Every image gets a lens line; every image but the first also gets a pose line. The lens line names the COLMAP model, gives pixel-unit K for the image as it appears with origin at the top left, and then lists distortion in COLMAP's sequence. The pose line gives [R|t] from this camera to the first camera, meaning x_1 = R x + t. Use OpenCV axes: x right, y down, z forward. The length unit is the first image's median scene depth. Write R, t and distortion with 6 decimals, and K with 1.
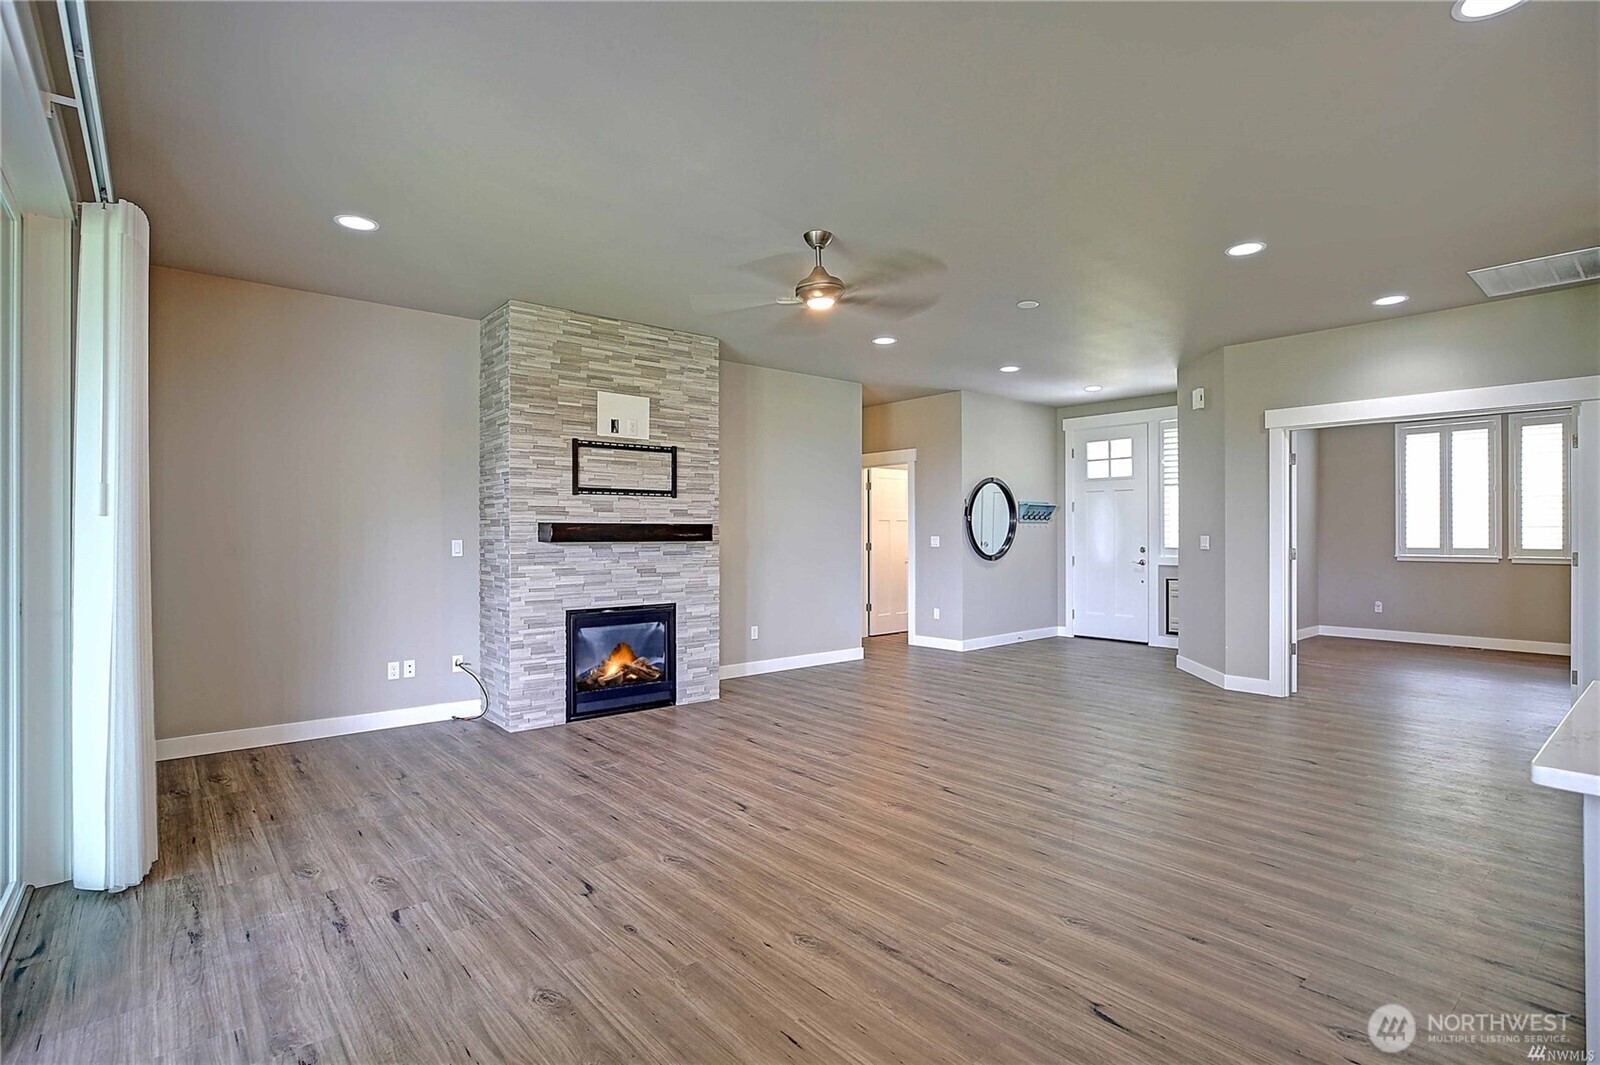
lens RADIAL K [[735.0, 0, 803.7], [0, 735.0, 529.3], [0, 0, 1]] dist [-0.015403, -0.000071]
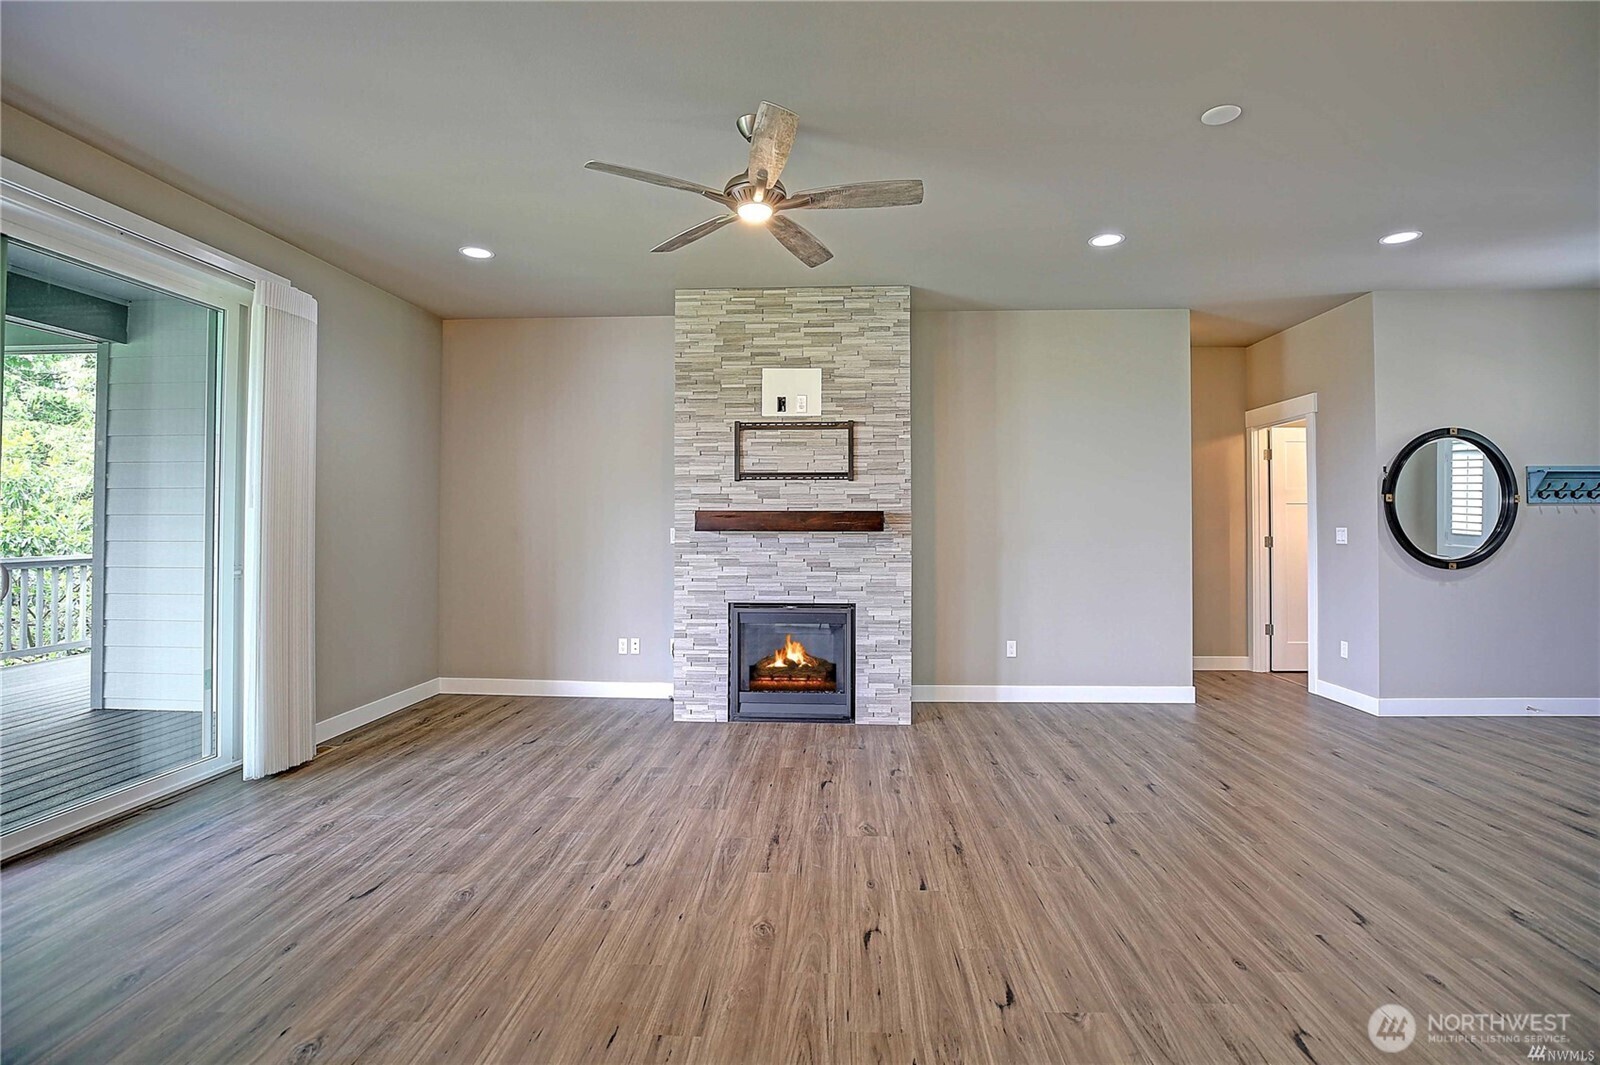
lens RADIAL K [[751.6, 0, 882.9], [0, 751.6, 508.6], [0, 0, 1]] dist [-0.036566, 0.000746]
pose [[0.753130, -0.010231, -0.657792, 0.456829], [0.001564, 0.999904, -0.013761, 0.002086], [0.657870, 0.009335, 0.753074, 0.388366]]
